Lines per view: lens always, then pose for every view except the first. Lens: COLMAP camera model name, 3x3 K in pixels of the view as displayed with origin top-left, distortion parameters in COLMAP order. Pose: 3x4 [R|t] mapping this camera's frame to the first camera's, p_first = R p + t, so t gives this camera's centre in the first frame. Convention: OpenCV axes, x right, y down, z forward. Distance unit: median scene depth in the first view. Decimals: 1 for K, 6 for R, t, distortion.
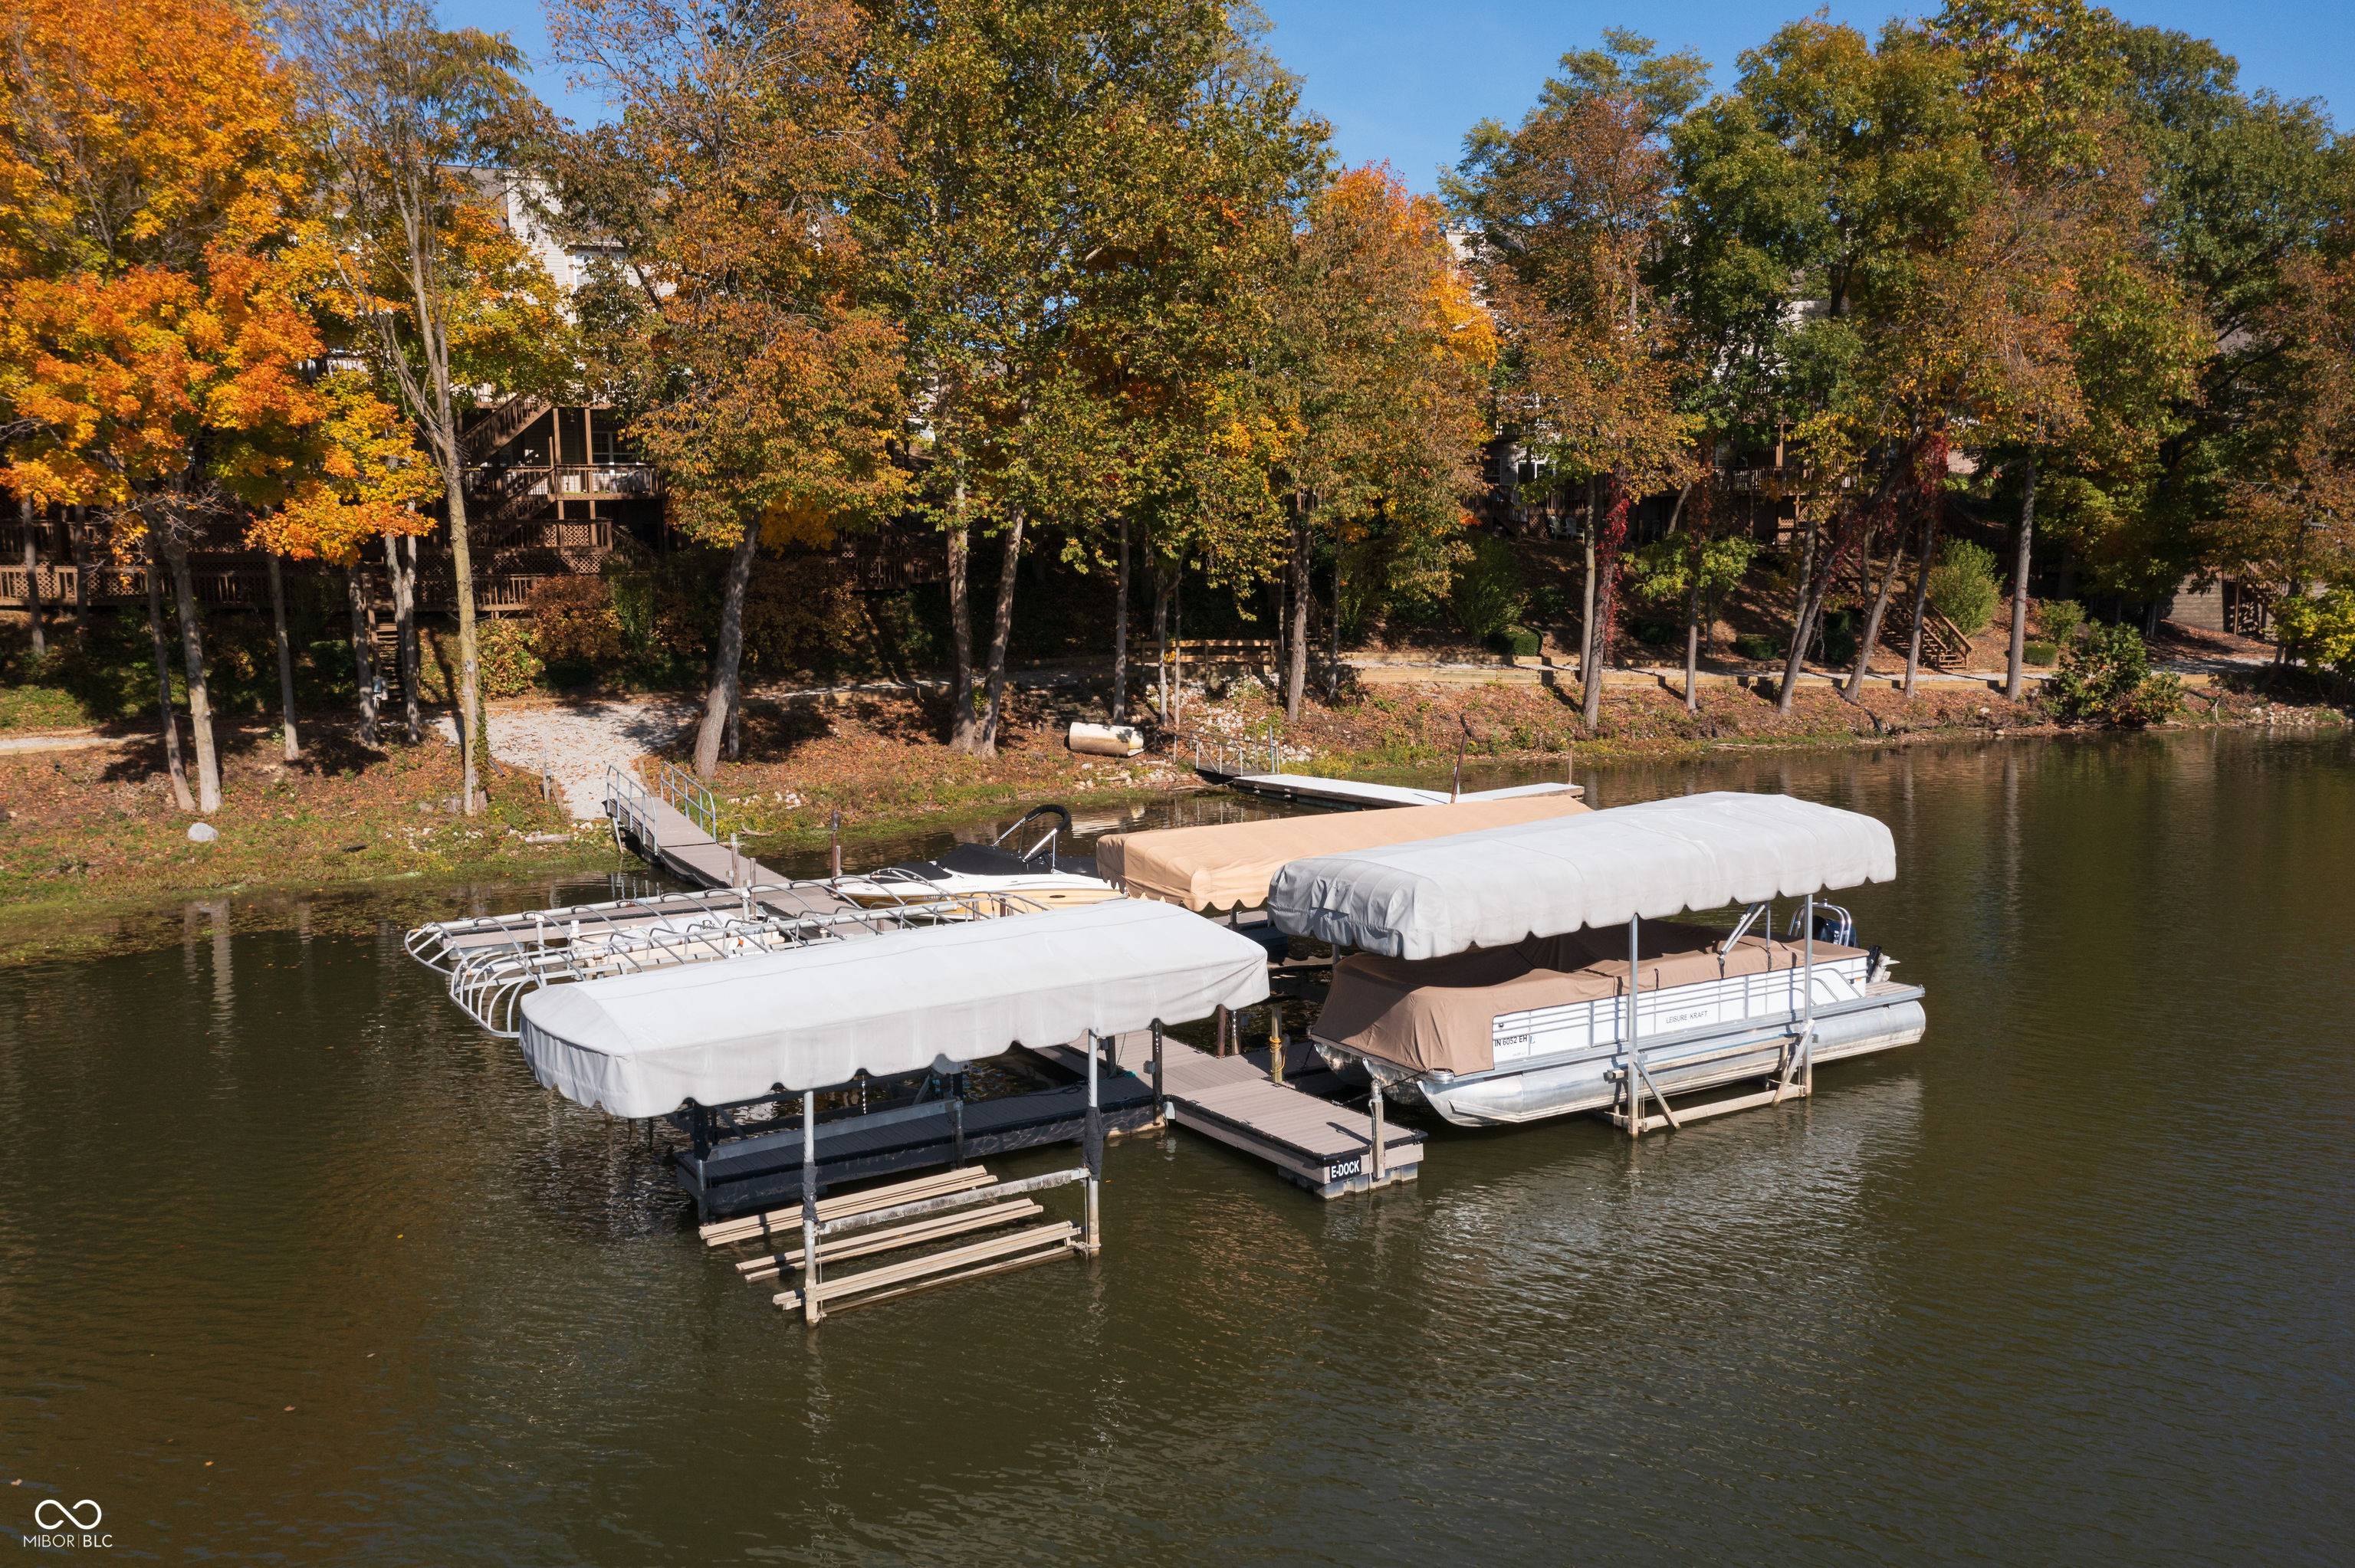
lens RADIAL K [[1887.7, 0, 1177.5], [0, 1887.7, 784.0], [0, 0, 1]] dist [-0.011810, 0.062007]
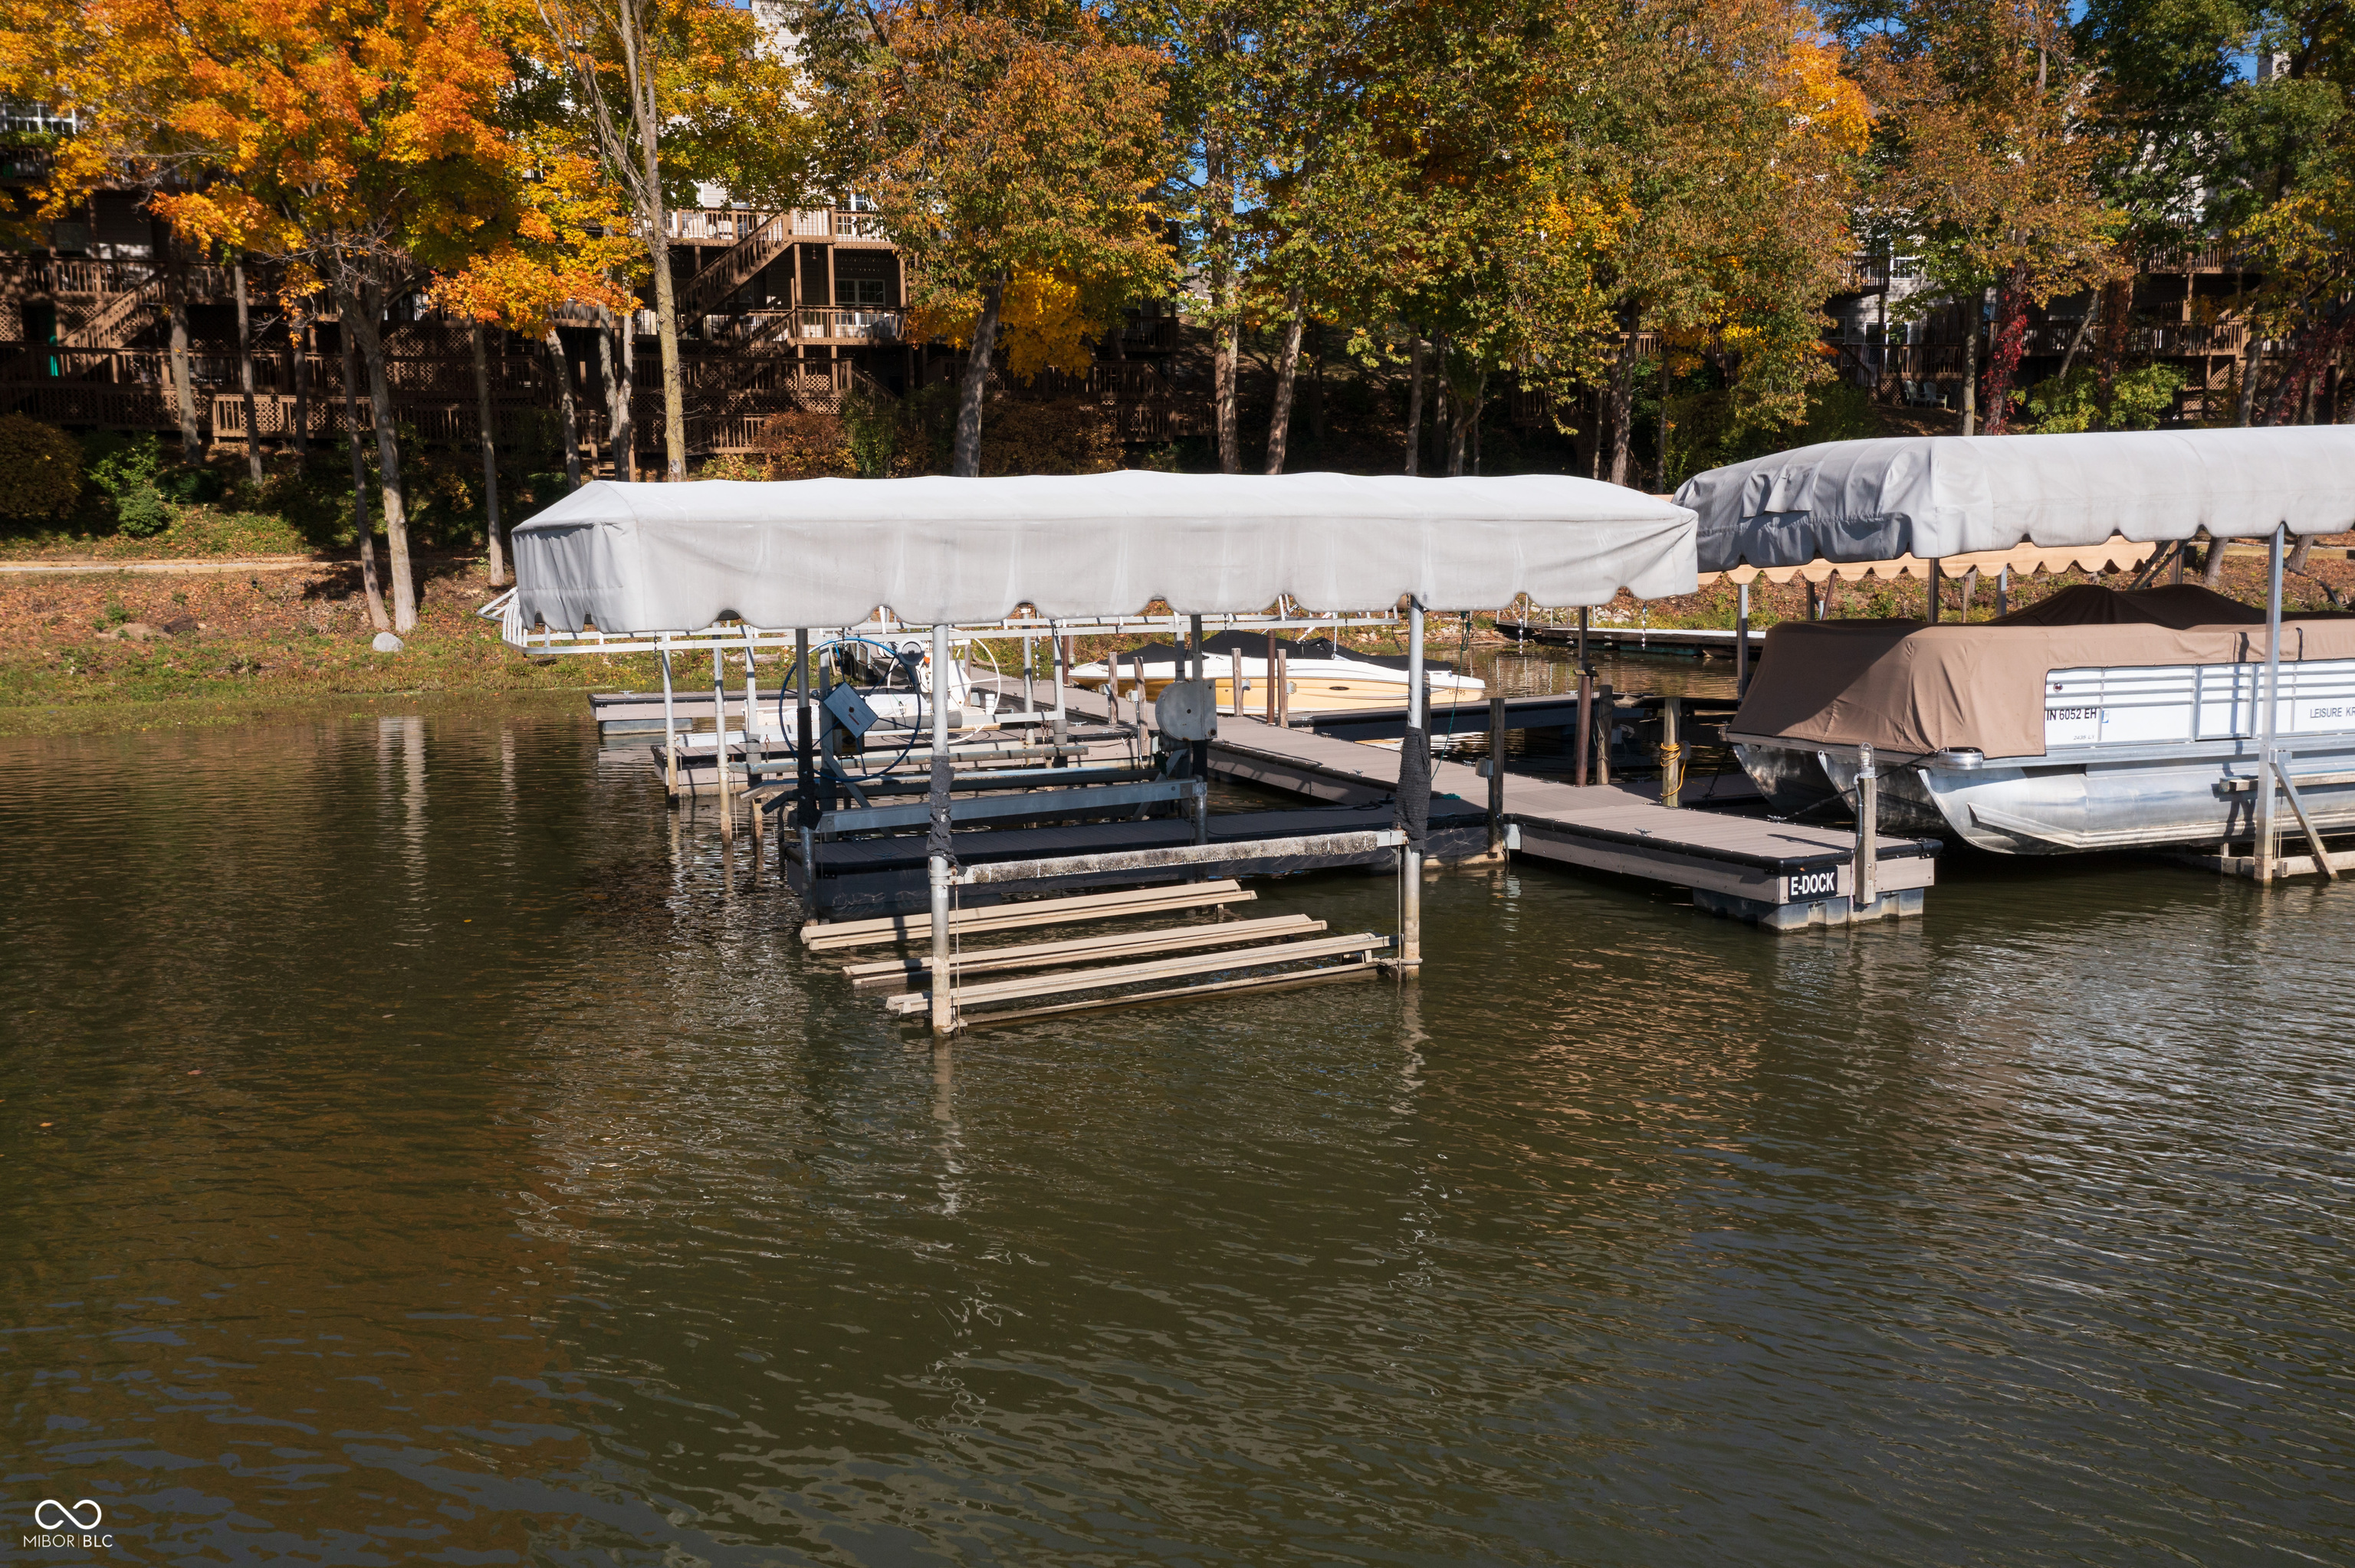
lens RADIAL K [[1850.5, 0, 1177.5], [0, 1850.5, 784.0], [0, 0, 1]] dist [-0.002076, 0.016655]
pose [[0.989657, 0.019837, -0.142074, -0.015495], [-0.020337, 0.999791, -0.002065, 0.084218], [0.142003, 0.004933, 0.989854, 0.174452]]
